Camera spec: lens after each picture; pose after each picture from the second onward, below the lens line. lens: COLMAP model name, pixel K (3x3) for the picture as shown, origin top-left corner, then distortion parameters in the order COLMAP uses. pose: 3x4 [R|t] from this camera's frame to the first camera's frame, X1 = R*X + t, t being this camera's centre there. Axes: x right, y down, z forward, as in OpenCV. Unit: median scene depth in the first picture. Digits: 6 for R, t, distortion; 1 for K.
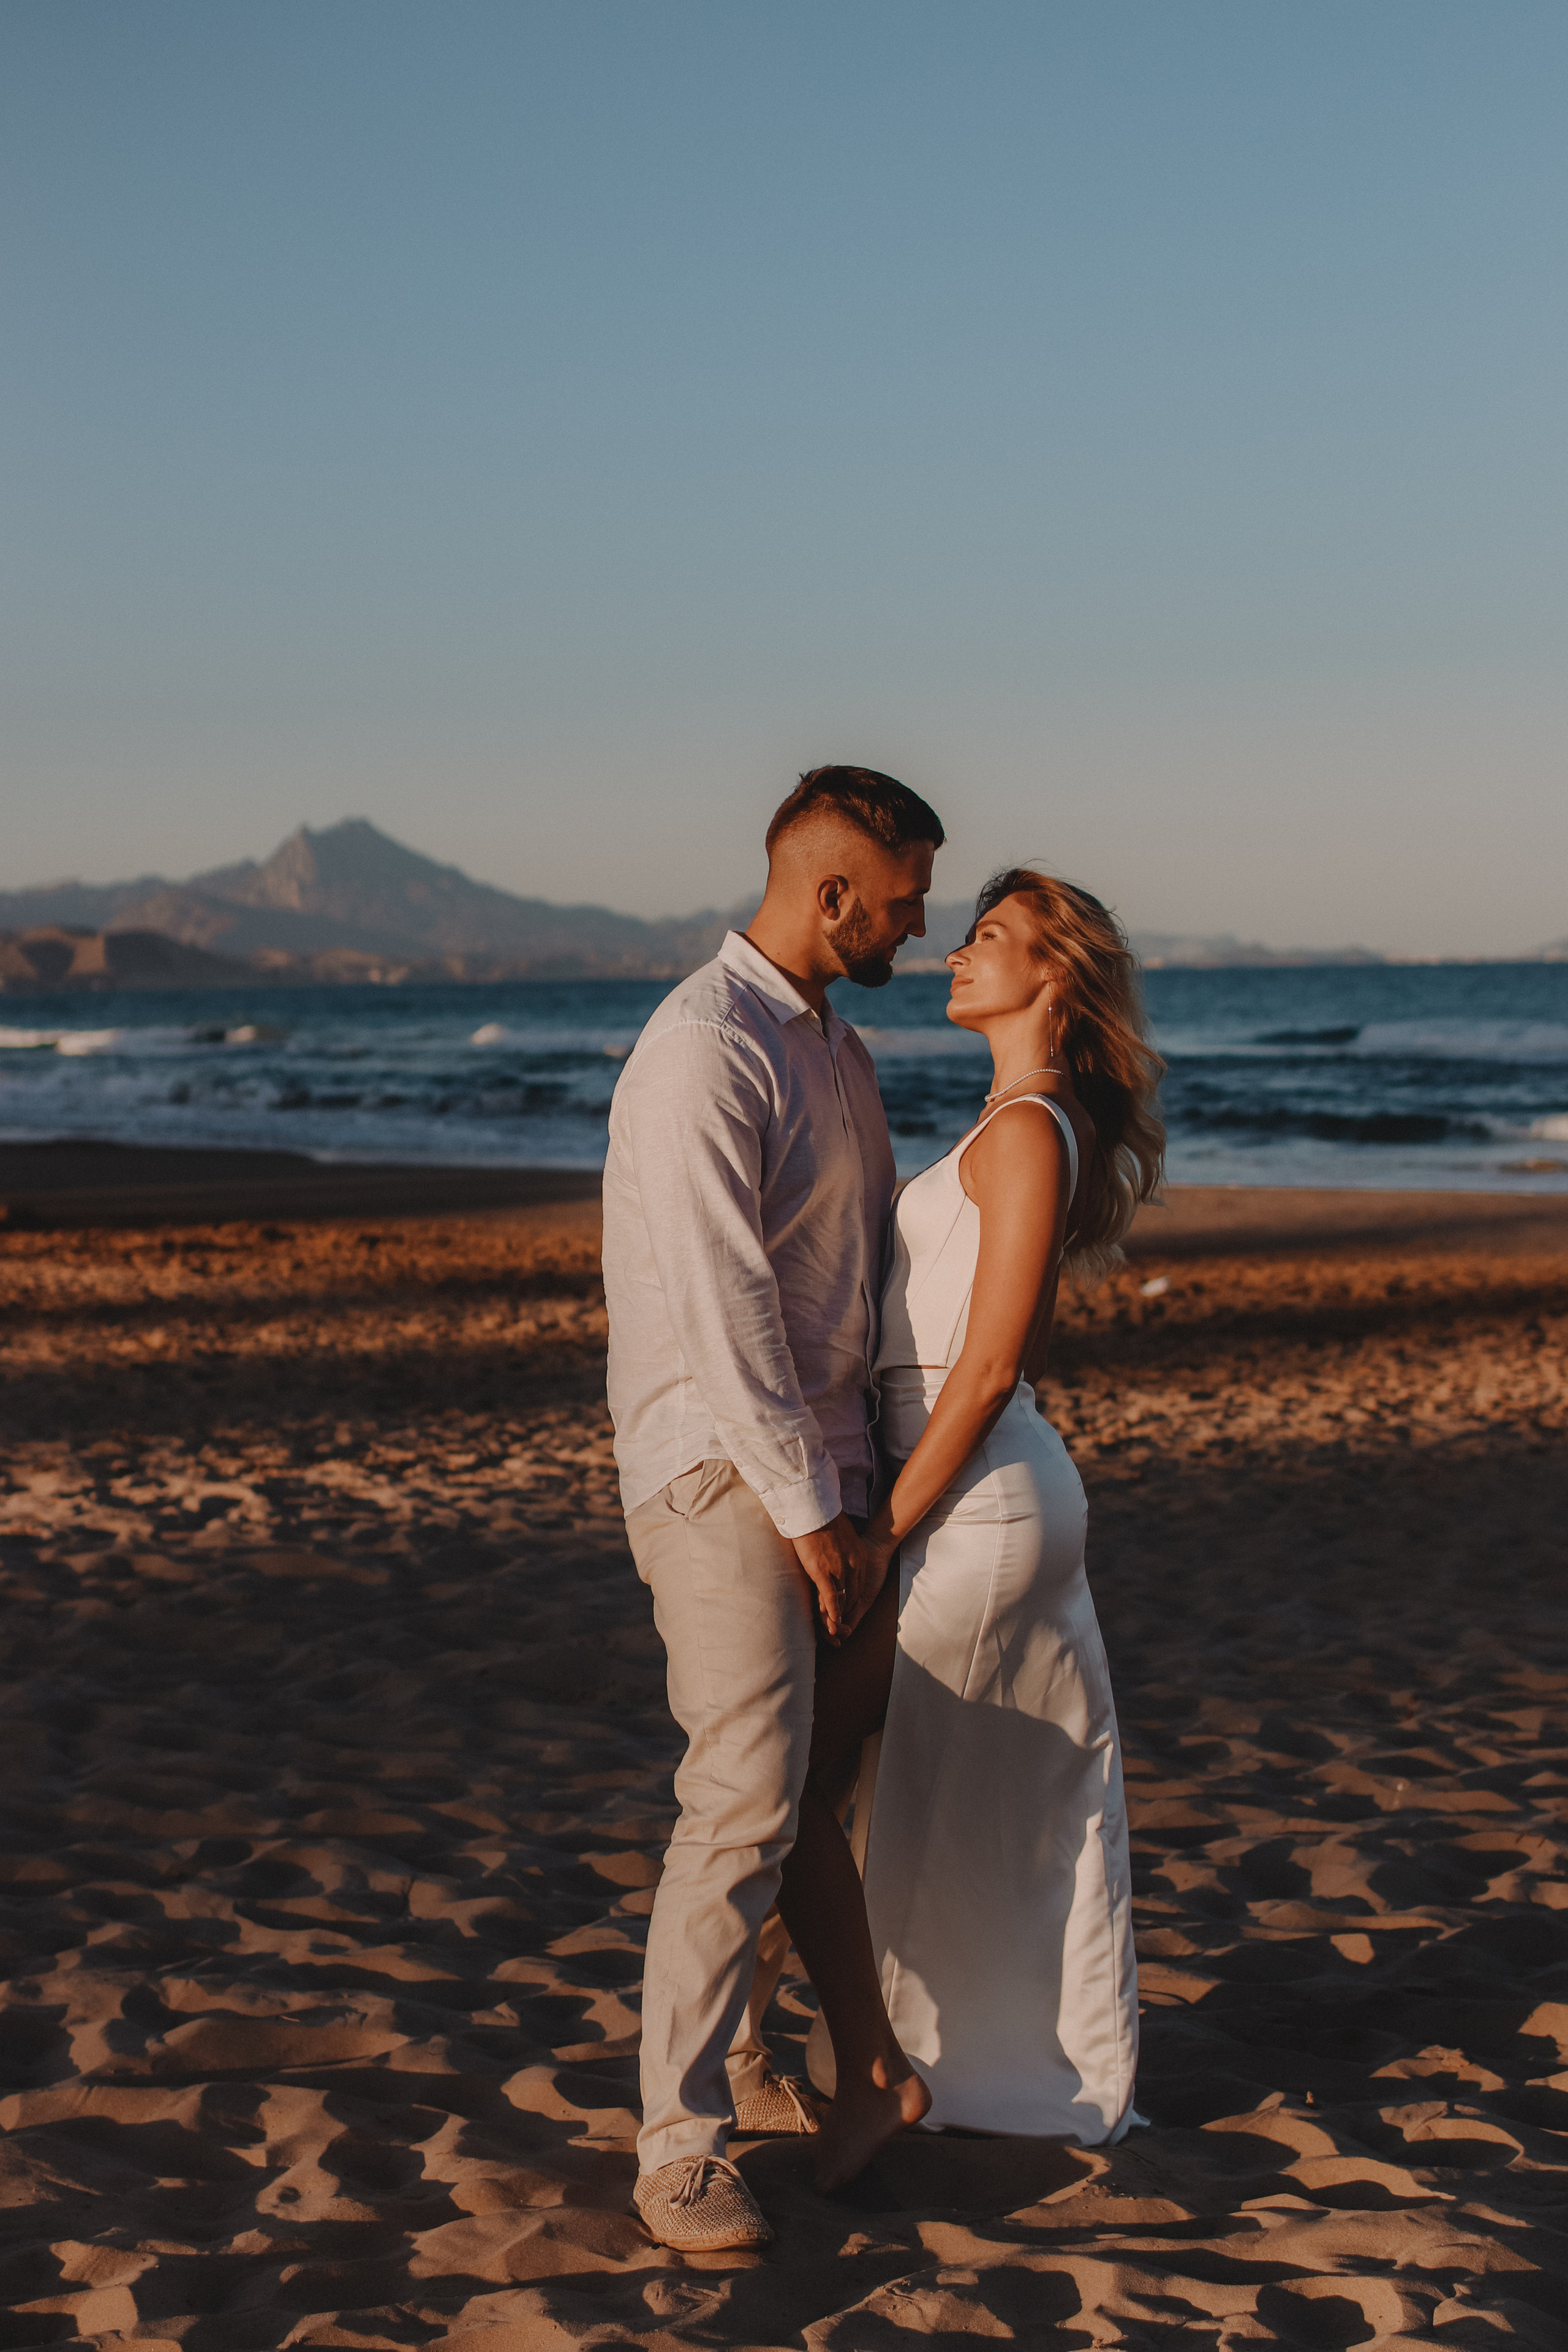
lens RADIAL K [[3637.0, 0, 784.5], [0, 3637.0, 1172.2], [0, 0, 1]] dist [-0.046257, 0.000000]
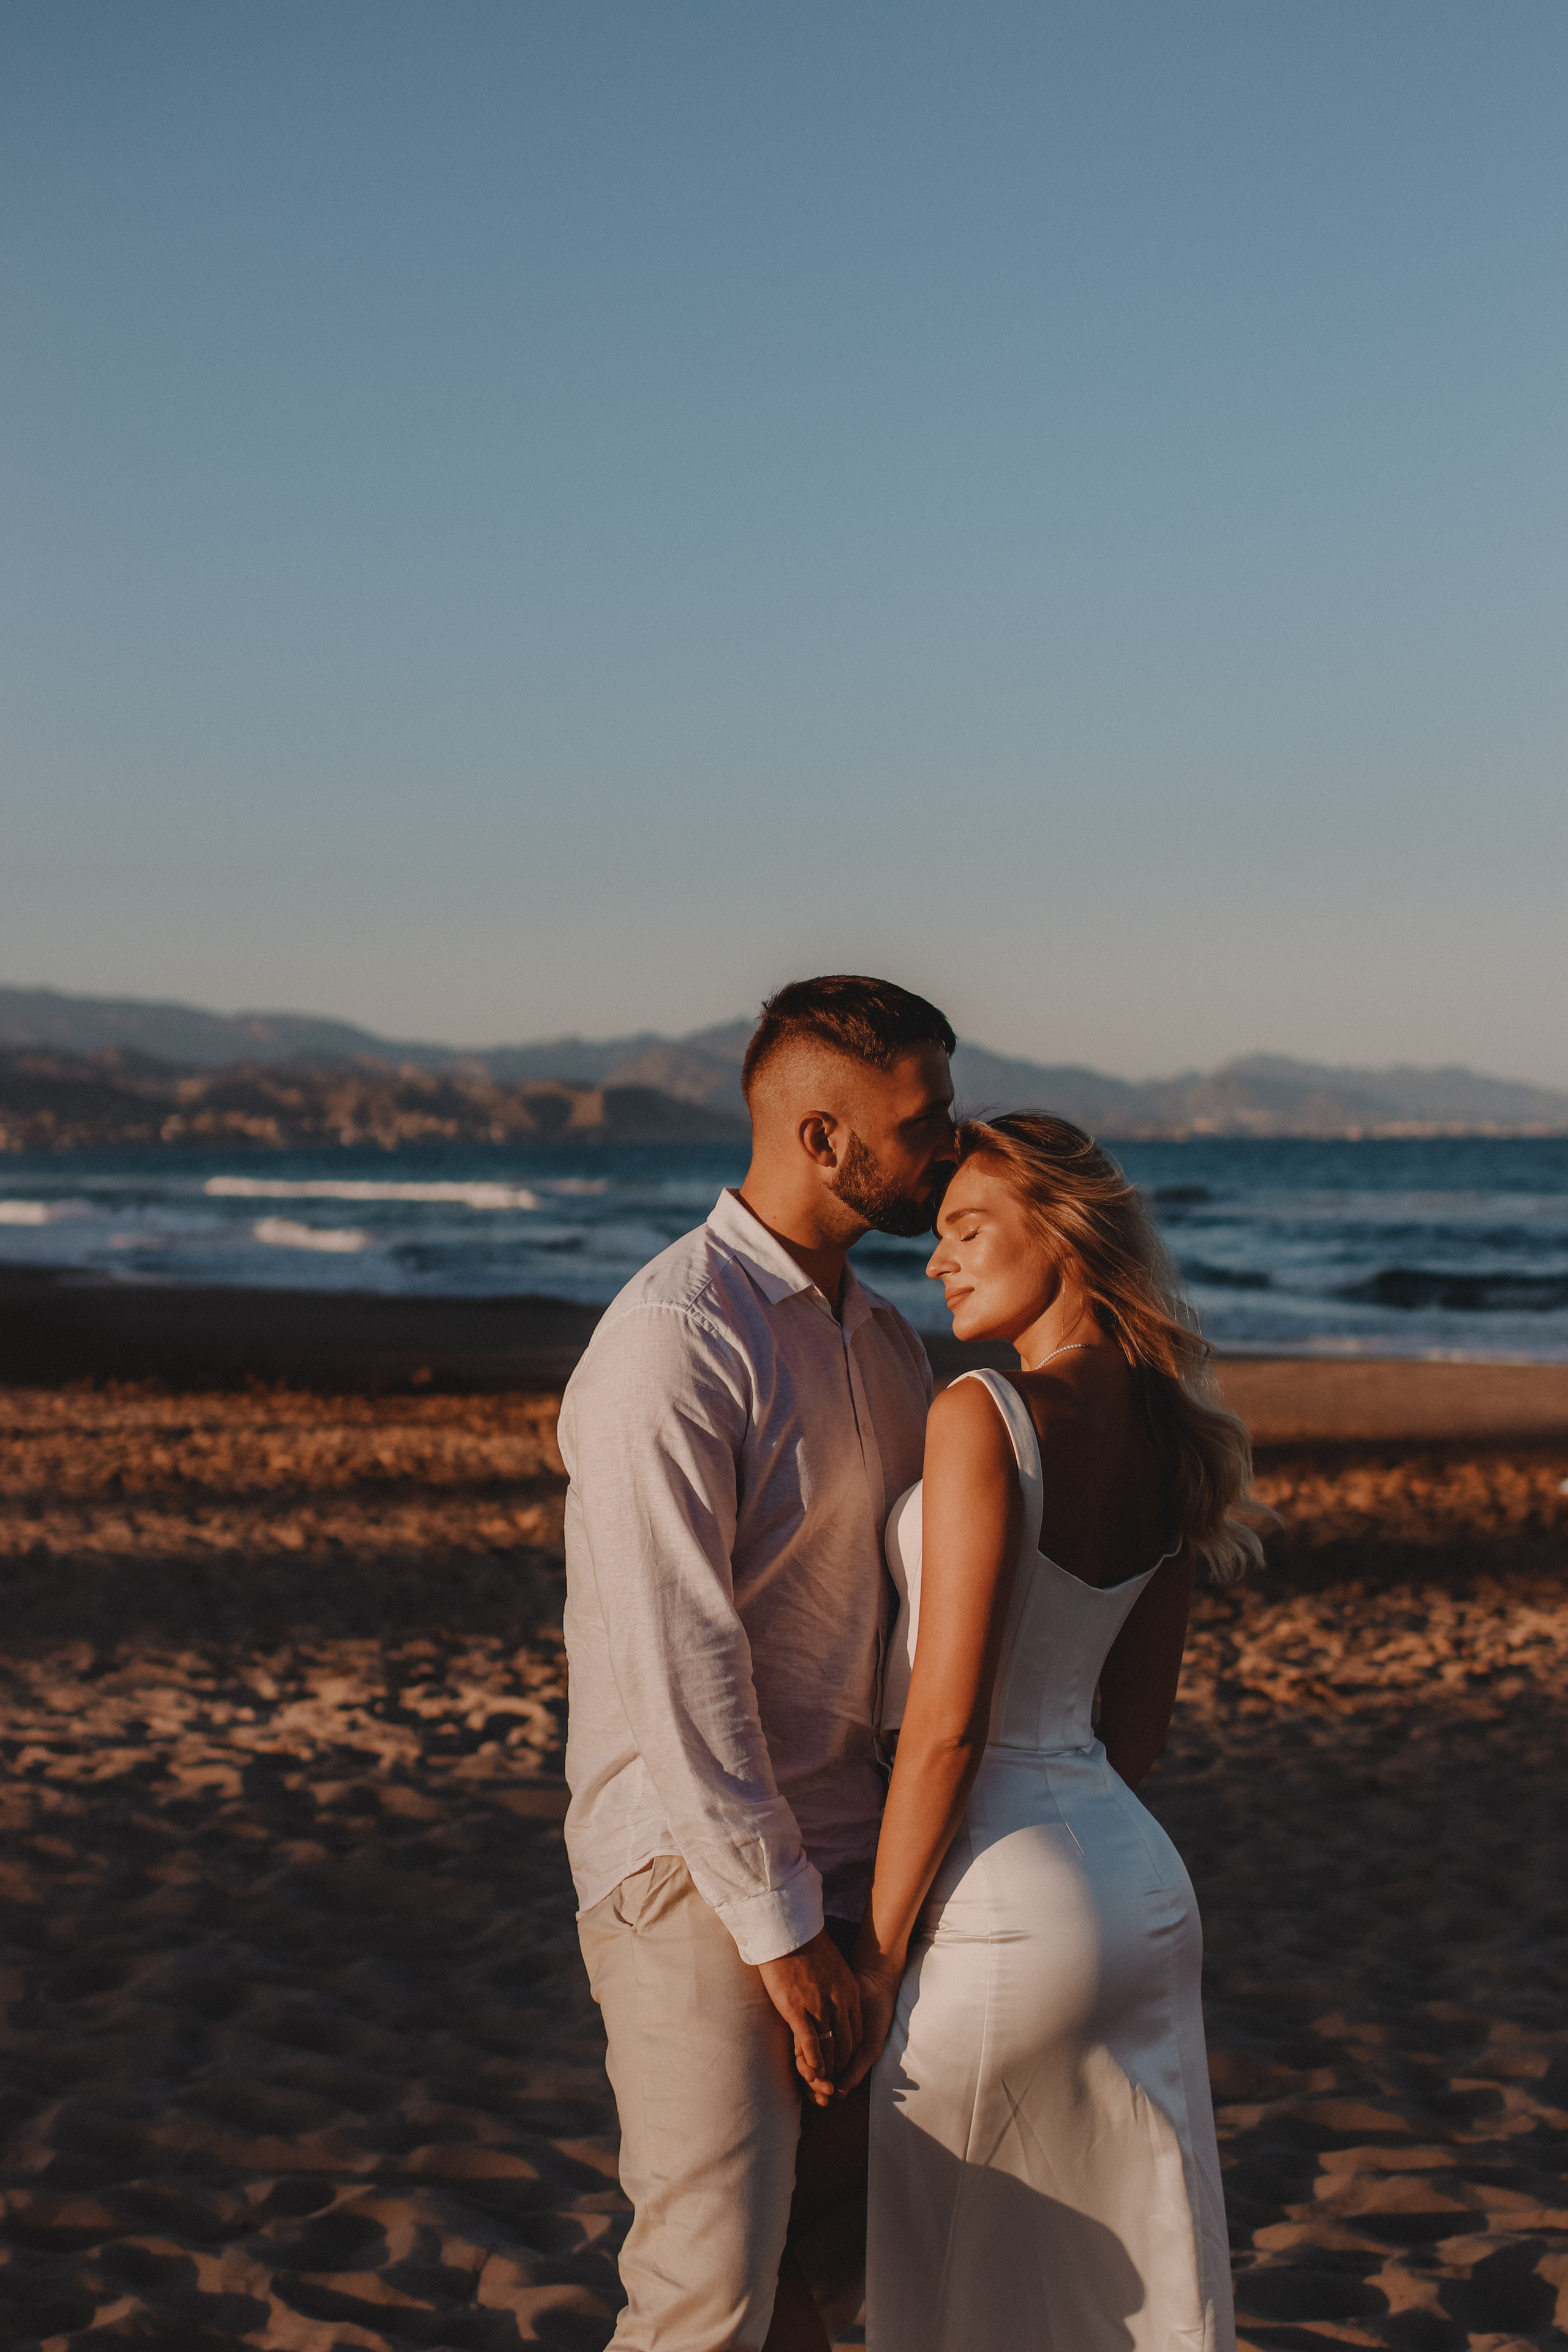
lens RADIAL K [[3637.0, 0, 784.7], [0, 3637.0, 1179.9], [0, 0, 1]] dist [-0.046257, 0.000000]
pose [[0.992330, 0.013112, -0.122917, 0.065894], [-0.018449, 0.998931, -0.042382, -0.022892], [0.122230, 0.044325, 0.991512, 0.139874]]
